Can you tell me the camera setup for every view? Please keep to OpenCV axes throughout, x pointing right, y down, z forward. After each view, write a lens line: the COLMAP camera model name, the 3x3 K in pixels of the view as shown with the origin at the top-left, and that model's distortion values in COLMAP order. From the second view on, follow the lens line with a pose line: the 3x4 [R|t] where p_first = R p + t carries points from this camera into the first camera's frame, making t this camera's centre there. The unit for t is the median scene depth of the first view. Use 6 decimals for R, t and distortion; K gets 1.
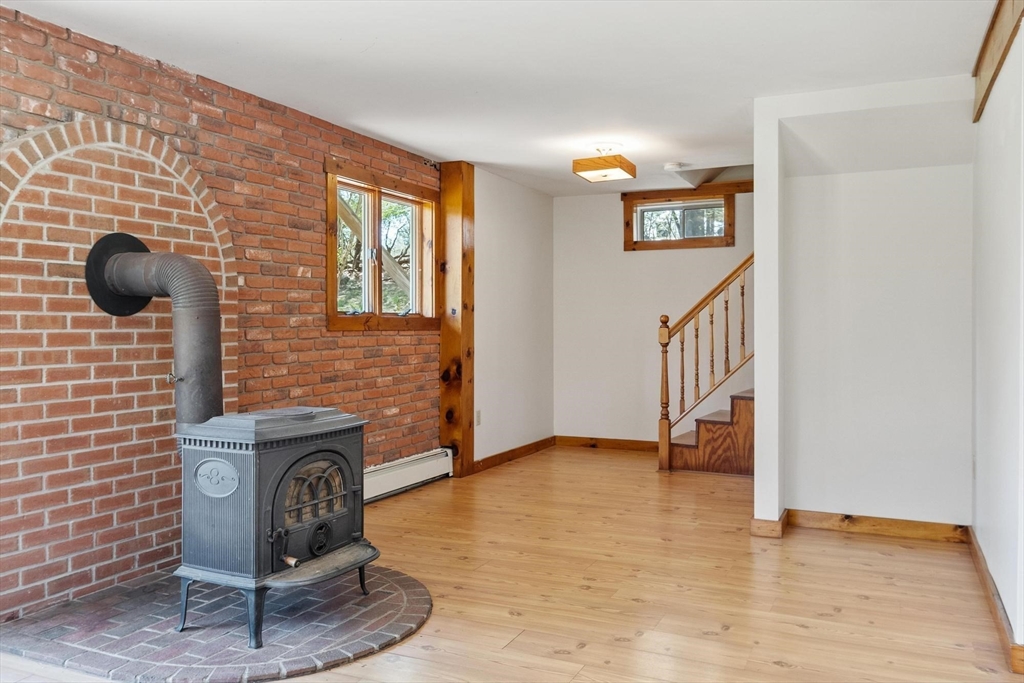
lens RADIAL K [[809.1, 0, 511.3], [0, 809.1, 336.4], [0, 0, 1]] dist [-0.005906, 0.000524]
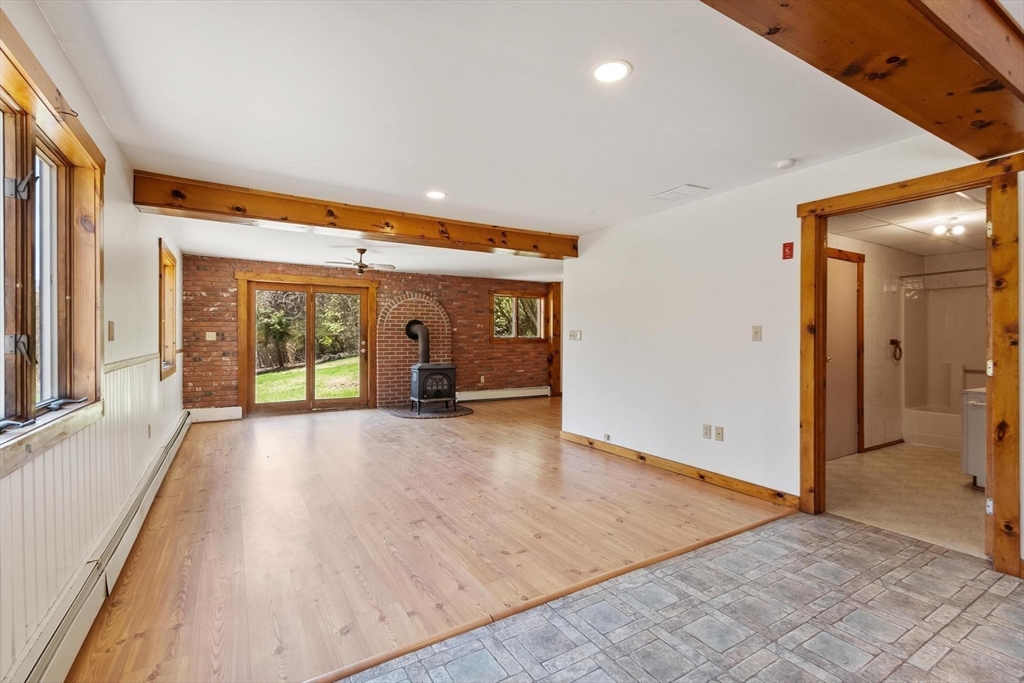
lens RADIAL K [[451.9, 0, 504.2], [0, 451.9, 339.5], [0, 0, 1]] dist [0.000091, -0.000065]
pose [[0.822313, -0.000097, -0.569036, 1.172722], [-0.007008, 0.999922, -0.010298, -0.006003], [0.568992, 0.012456, 0.822248, -0.617080]]
